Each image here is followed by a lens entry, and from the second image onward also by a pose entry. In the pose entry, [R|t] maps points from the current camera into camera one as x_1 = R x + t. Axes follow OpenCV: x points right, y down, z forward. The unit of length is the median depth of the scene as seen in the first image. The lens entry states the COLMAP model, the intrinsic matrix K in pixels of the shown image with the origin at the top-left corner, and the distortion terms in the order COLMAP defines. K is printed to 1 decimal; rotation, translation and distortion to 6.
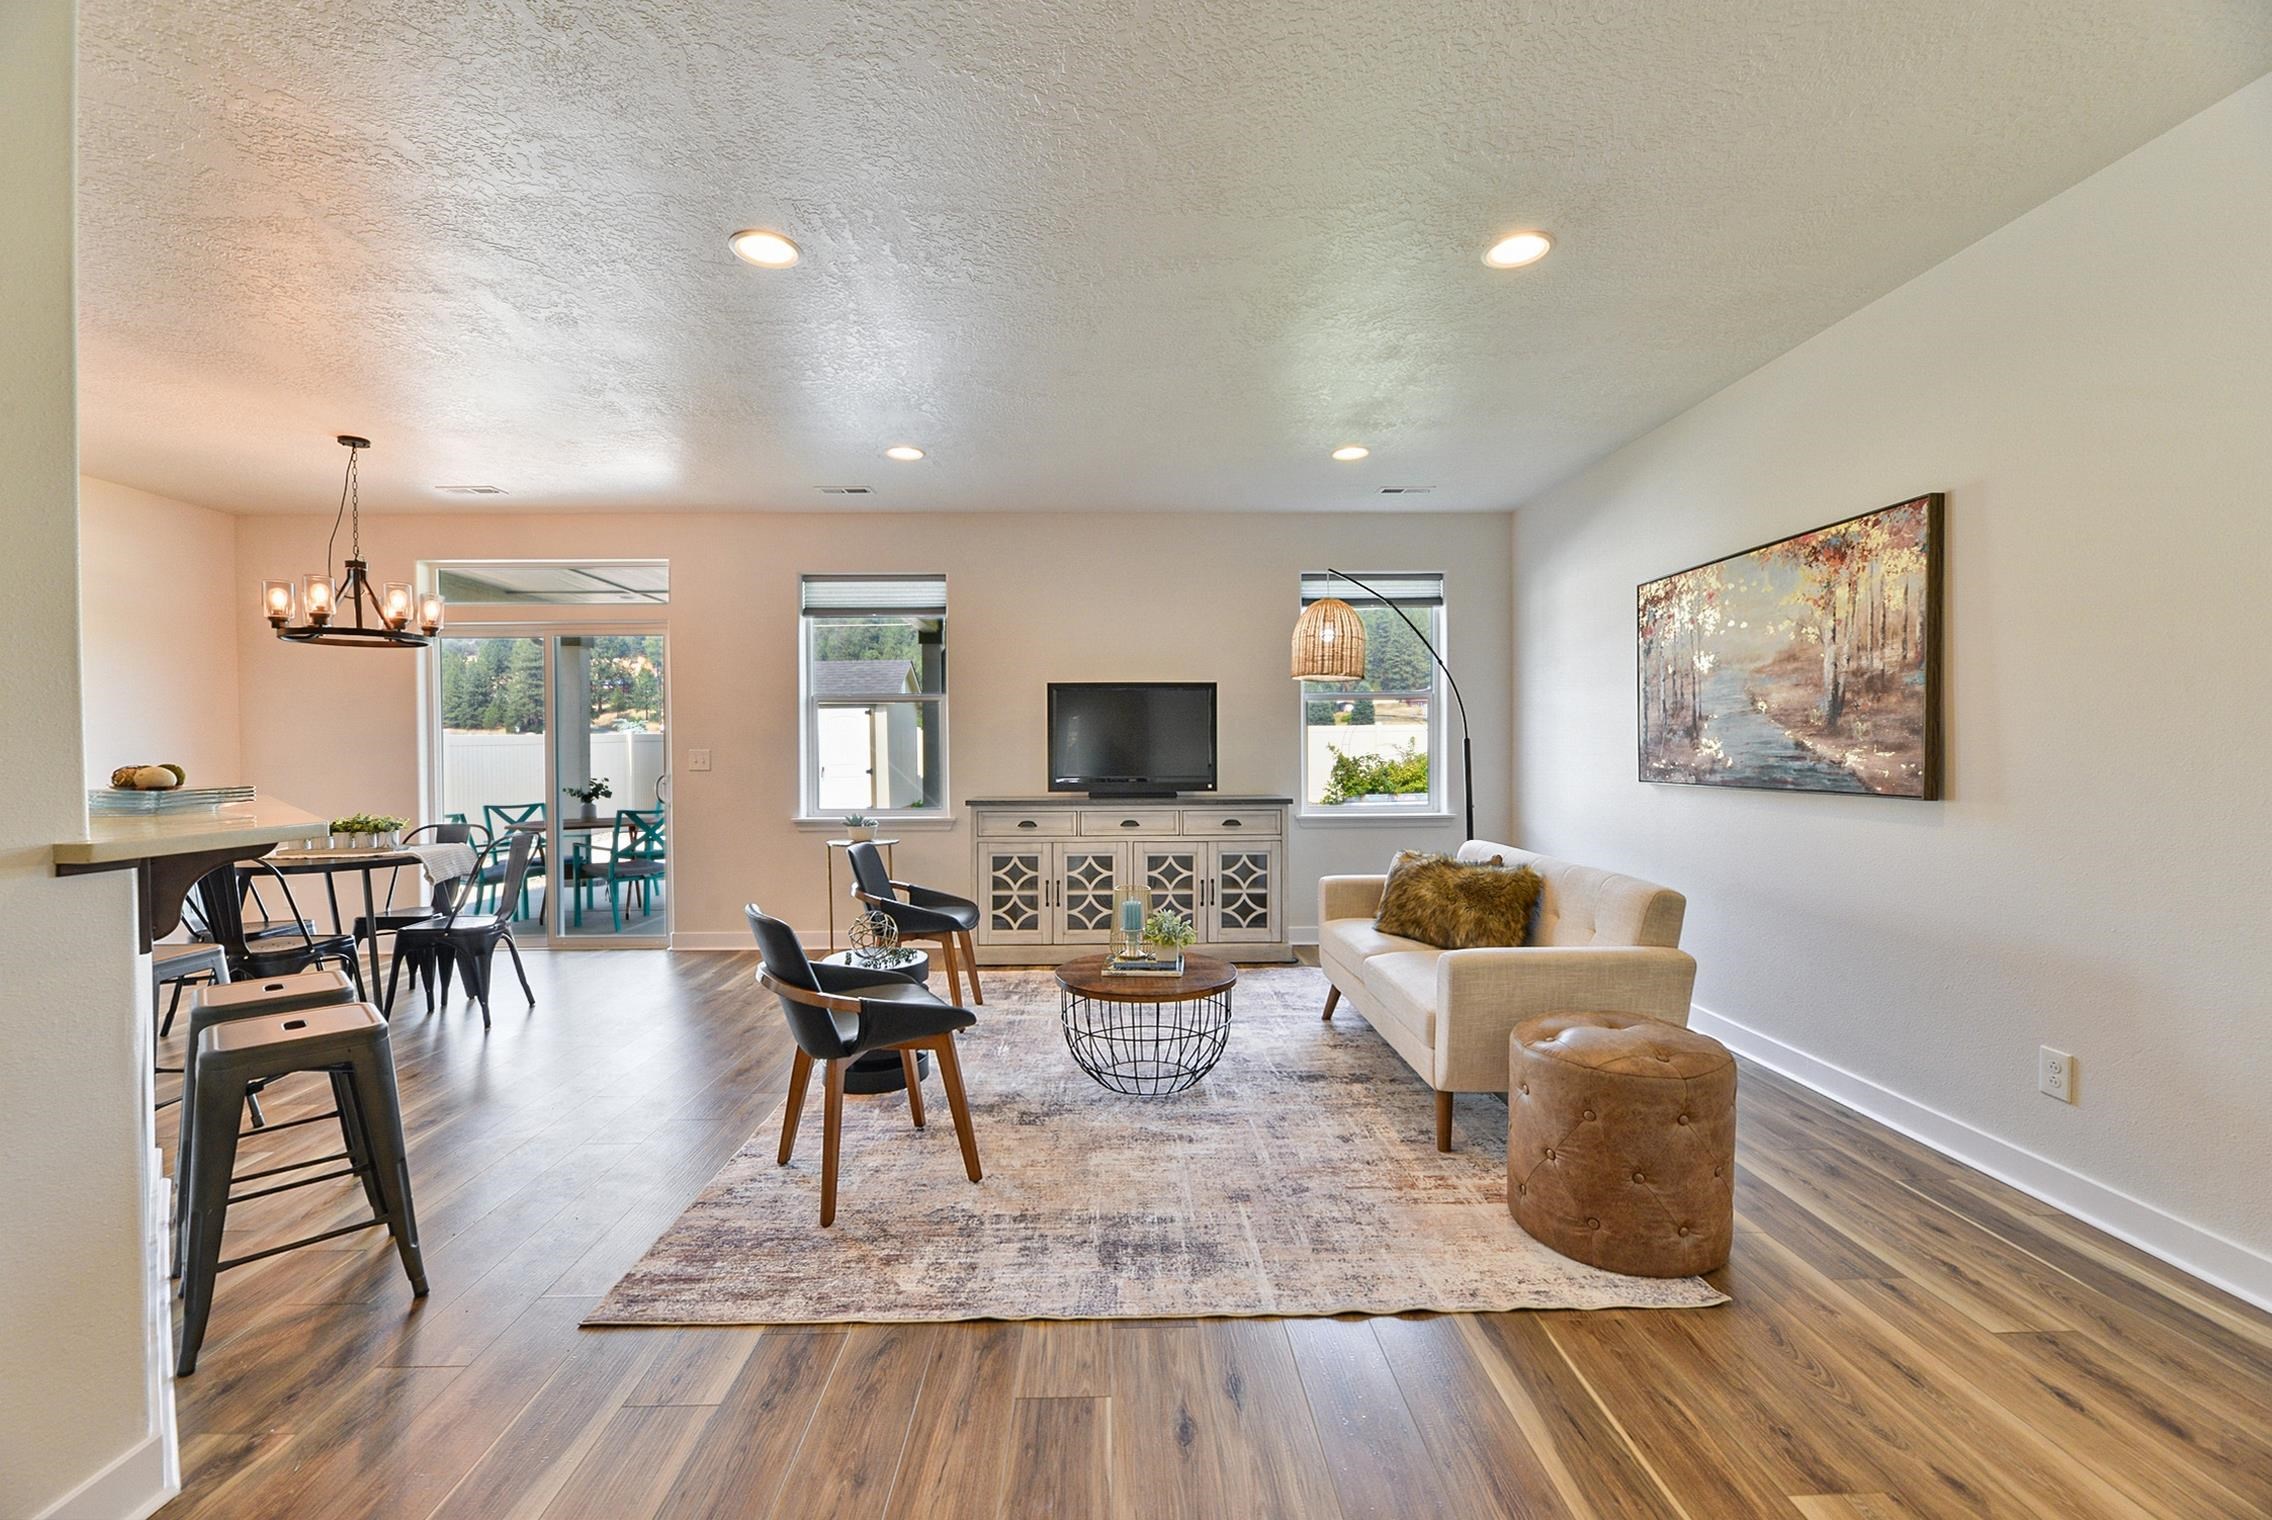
lens RADIAL K [[931.4, 0, 1136.0], [0, 931.4, 760.0], [0, 0, 1]] dist [-0.001538, 0.000028]
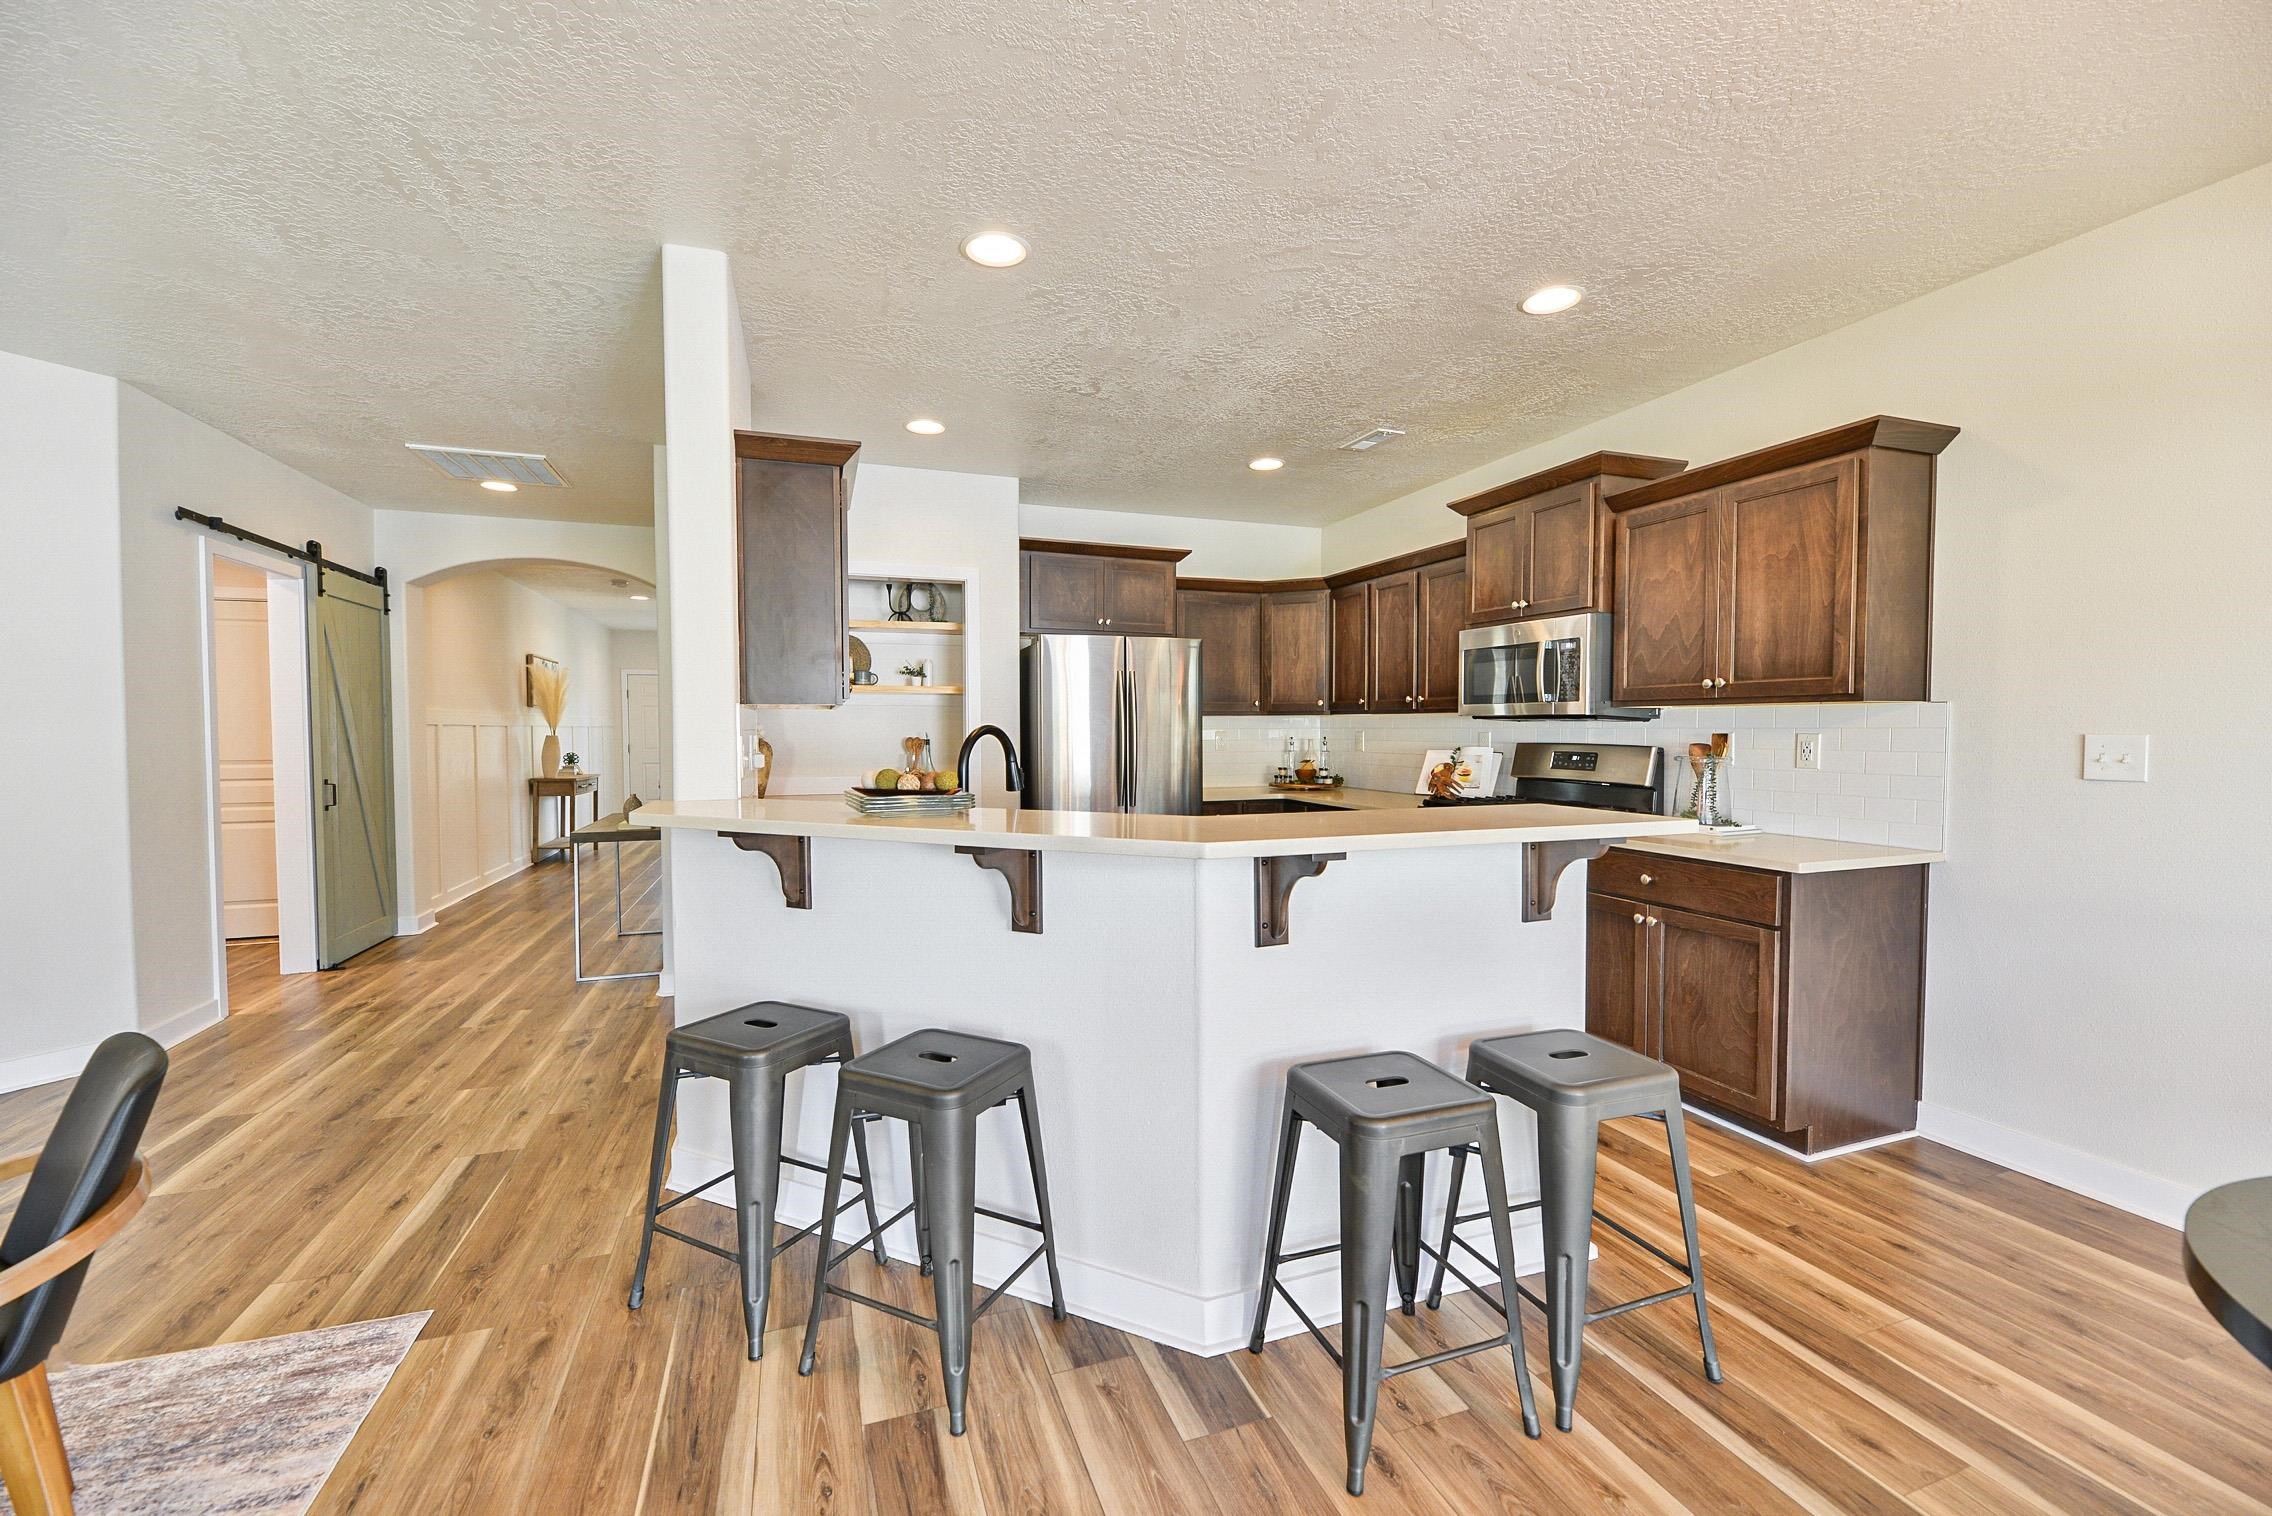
lens RADIAL K [[925.3, 0, 1130.1], [0, 925.3, 753.8], [0, 0, 1]] dist [-0.005998, -0.000939]
pose [[-0.950538, 0.016833, -0.310151, -0.388472], [0.004773, 0.999204, 0.039603, -0.020437], [0.310571, 0.036164, -0.949862, 0.826074]]
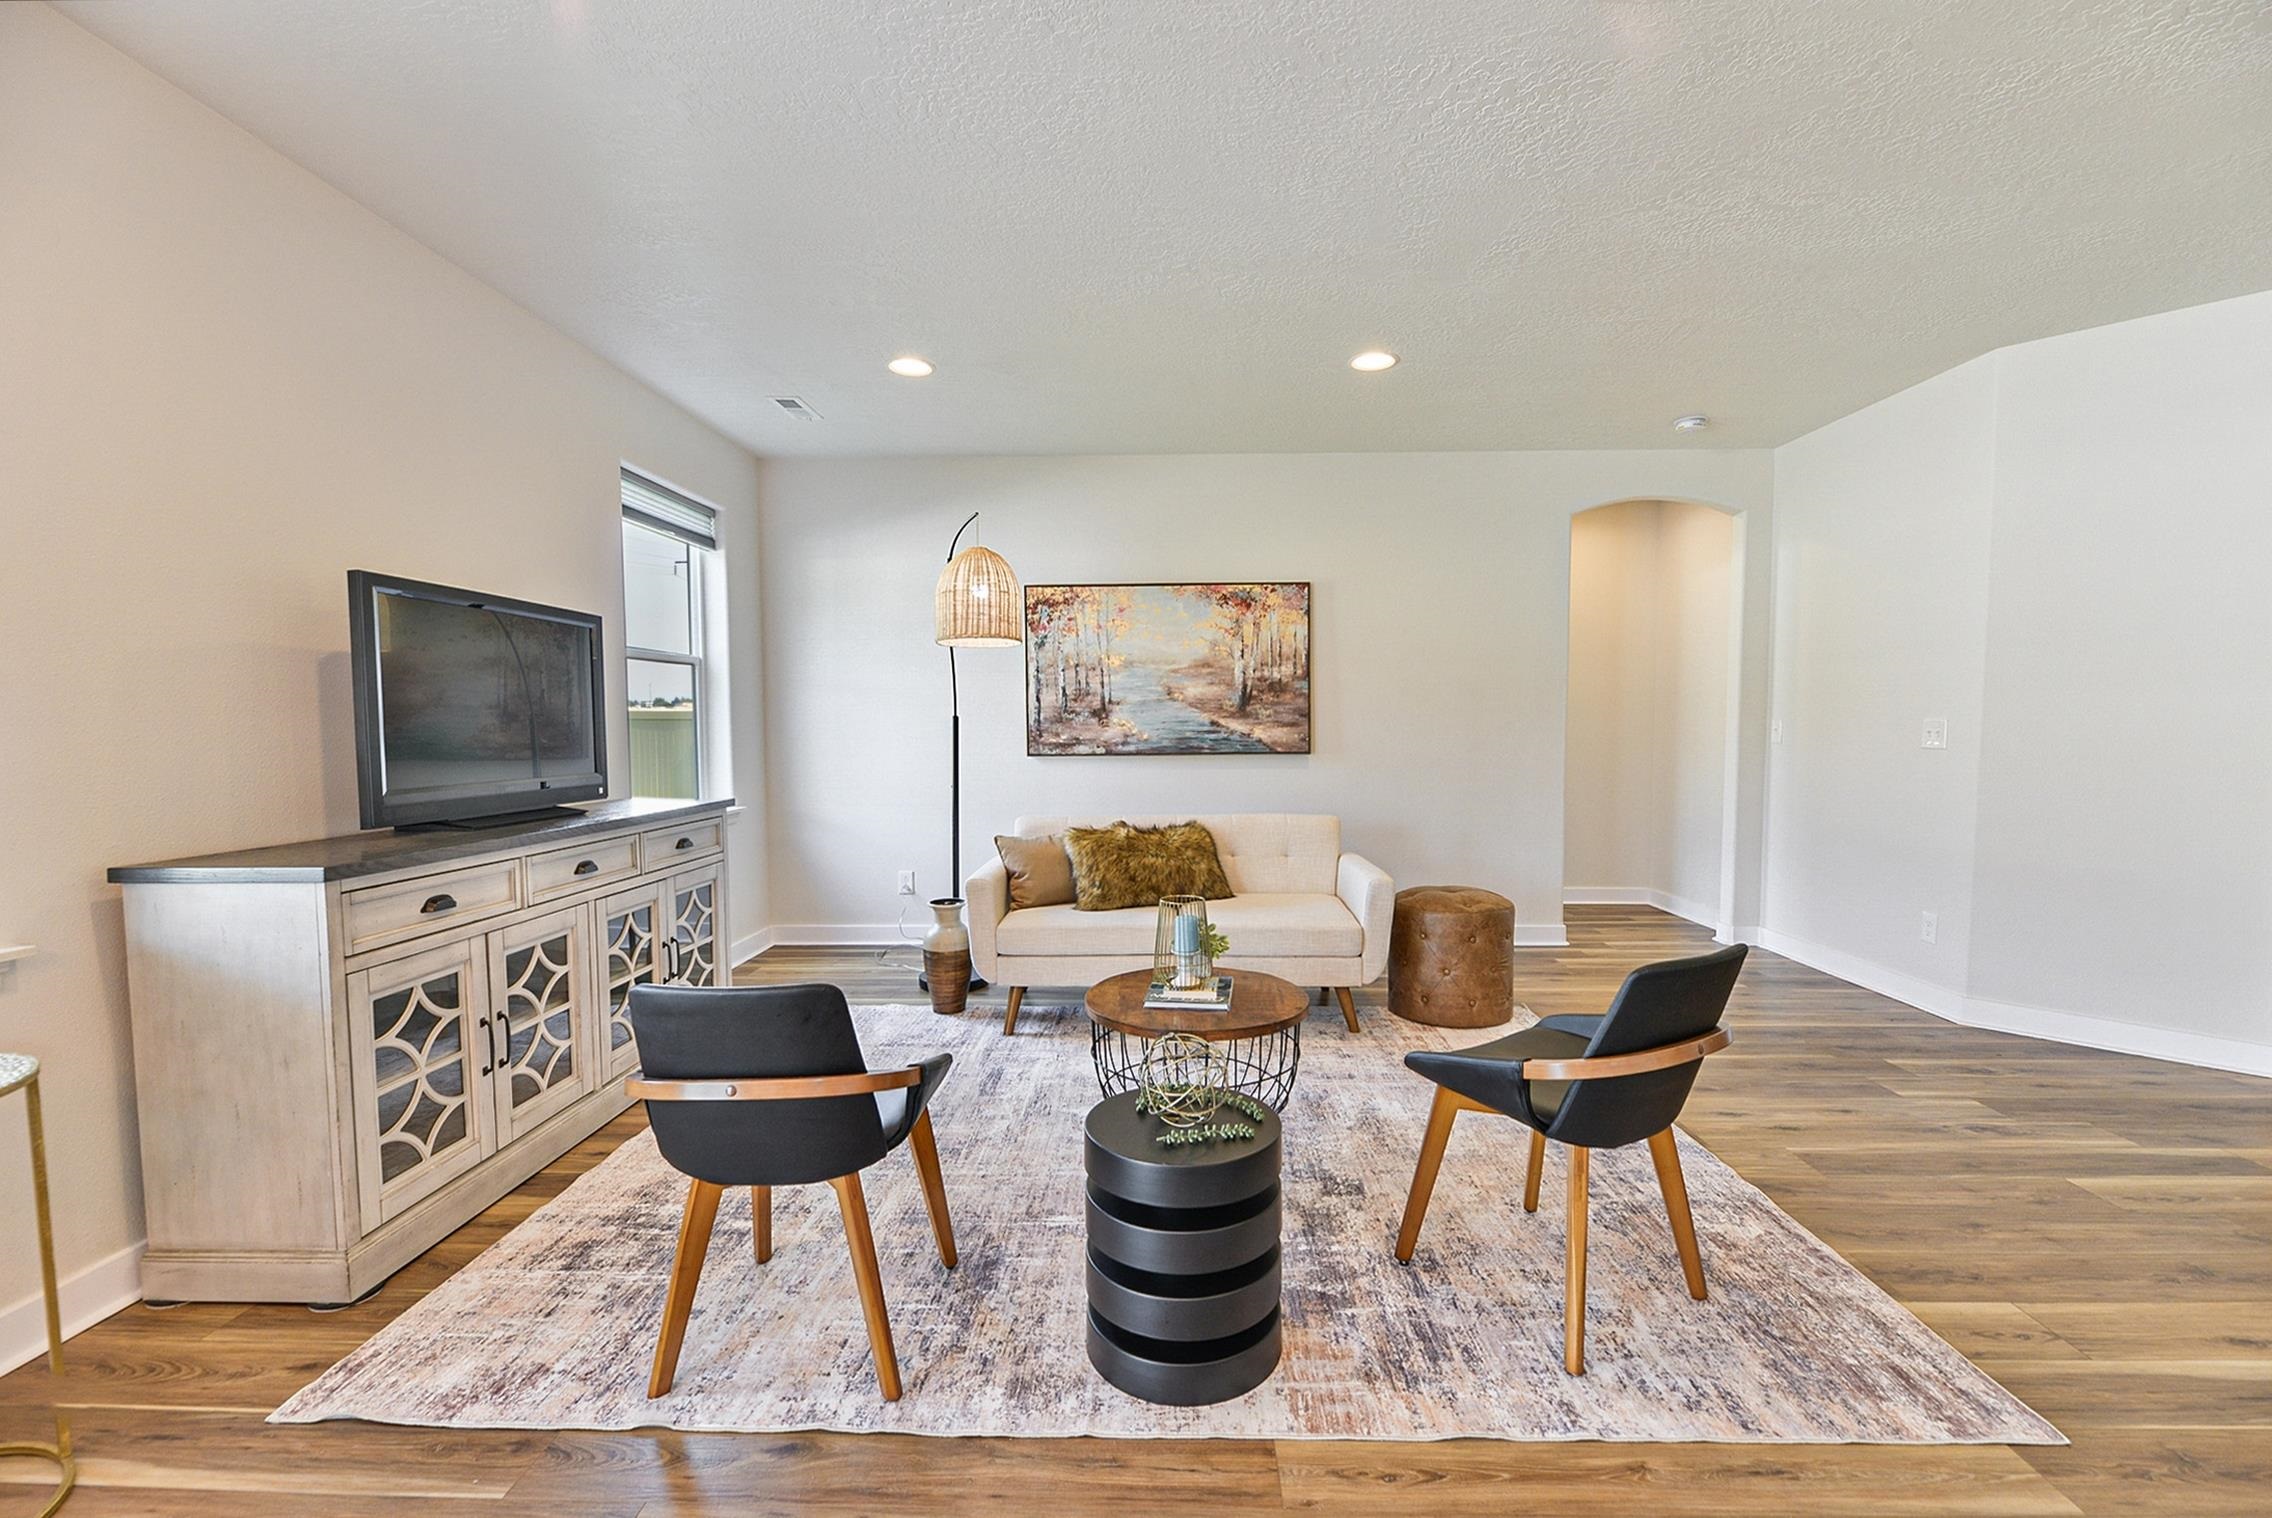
lens RADIAL K [[948.8, 0, 1143.9], [0, 948.8, 778.0], [0, 0, 1]] dist [-0.003650, -0.000809]
pose [[0.049502, -0.052131, 0.997413, -0.529916], [0.017200, 0.998533, 0.051336, -0.005469], [-0.998626, 0.014614, 0.050326, 0.653551]]
